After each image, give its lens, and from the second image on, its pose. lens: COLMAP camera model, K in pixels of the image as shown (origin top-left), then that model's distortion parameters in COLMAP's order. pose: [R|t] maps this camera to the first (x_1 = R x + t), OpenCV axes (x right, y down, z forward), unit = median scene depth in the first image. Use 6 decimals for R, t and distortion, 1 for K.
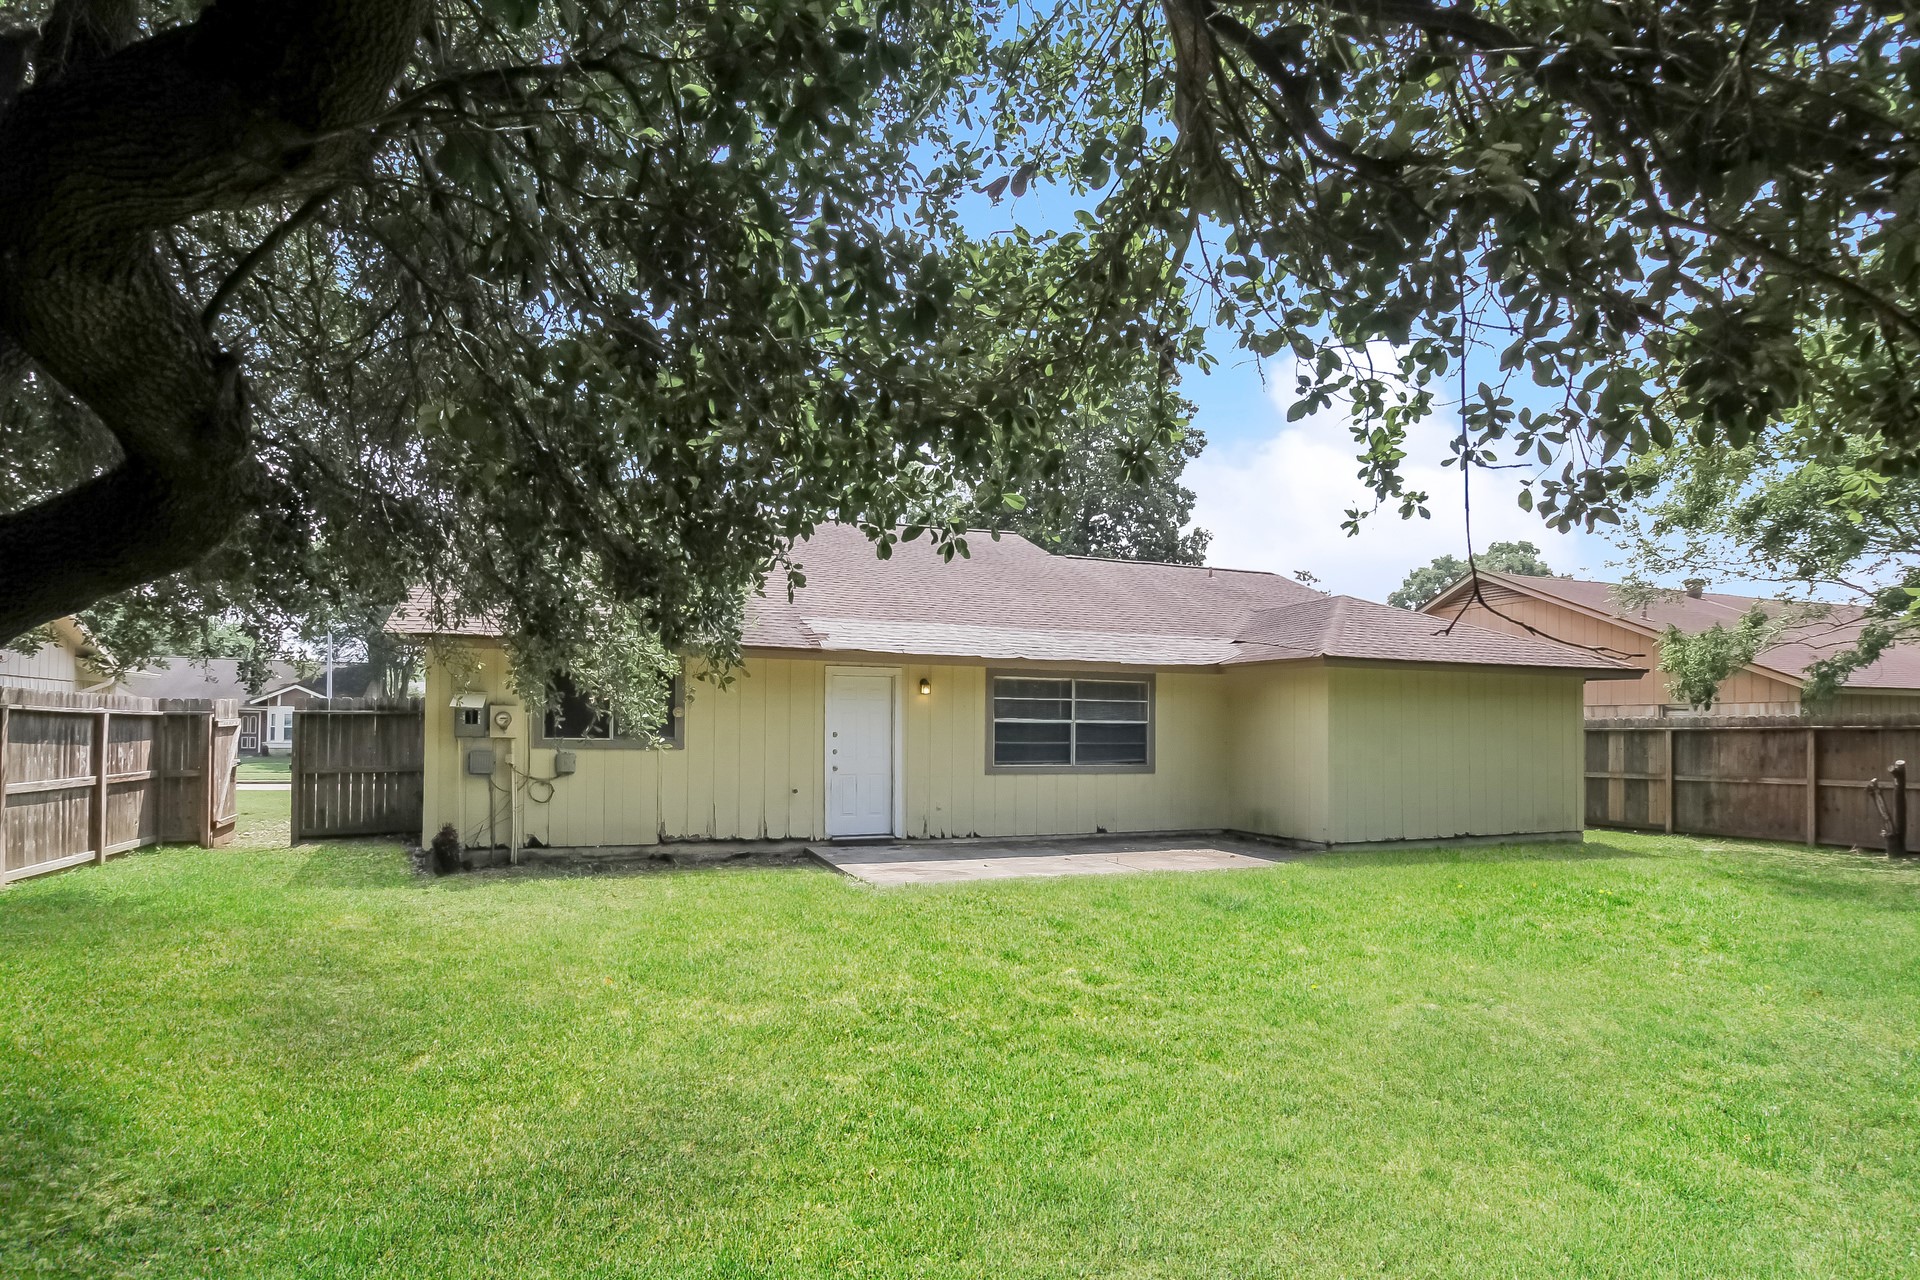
lens RADIAL K [[1017.3, 0, 955.7], [0, 1017.3, 682.1], [0, 0, 1]] dist [-0.074031, 0.038137]
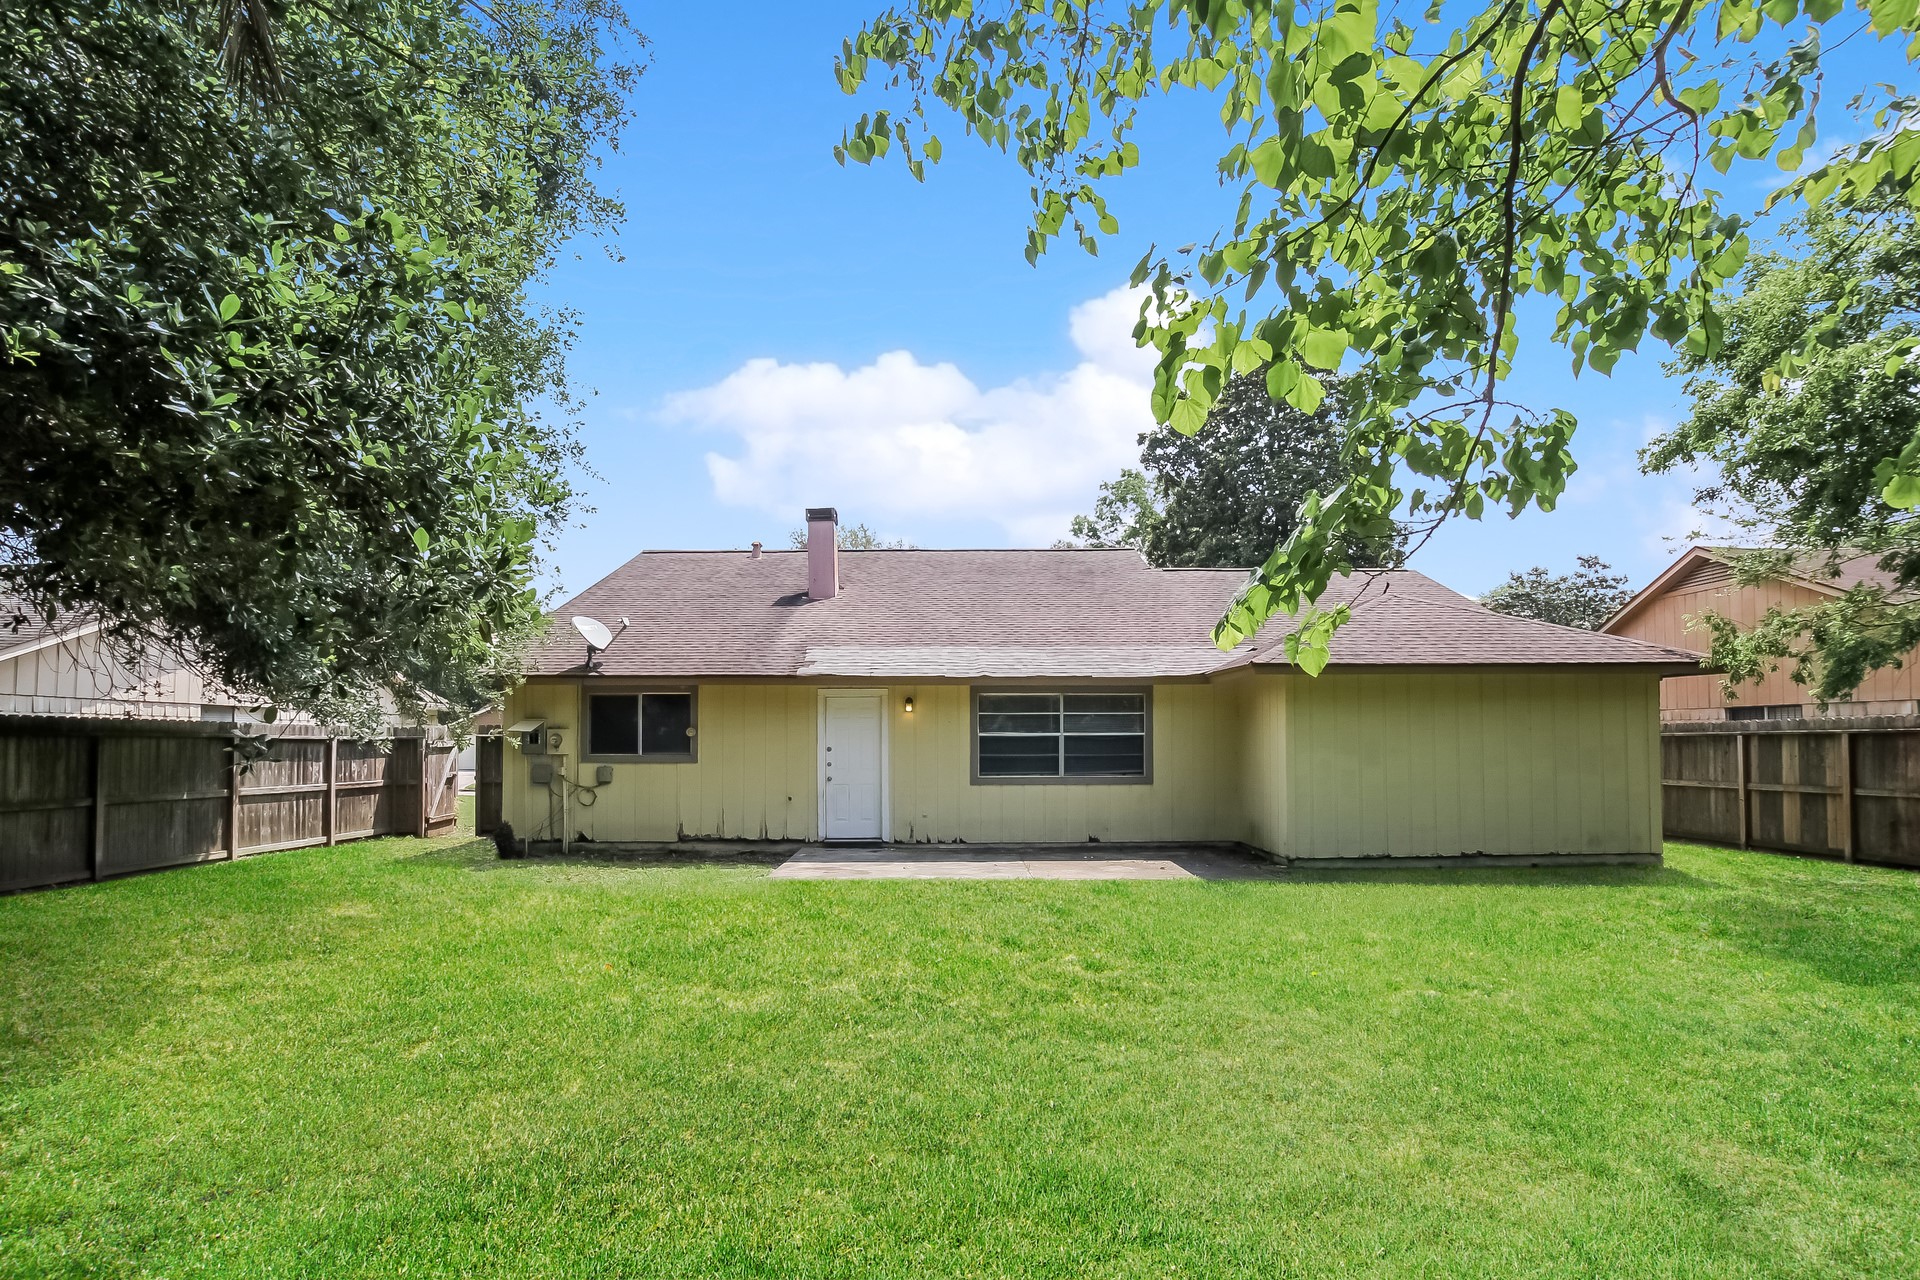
lens RADIAL K [[1017.3, 0, 955.7], [0, 1017.3, 682.1], [0, 0, 1]] dist [-0.074031, 0.038137]
pose [[0.934772, -0.032132, -0.353791, 0.405325], [0.028743, 0.999477, -0.014831, -0.002496], [0.354082, 0.003694, 0.935207, -0.012372]]
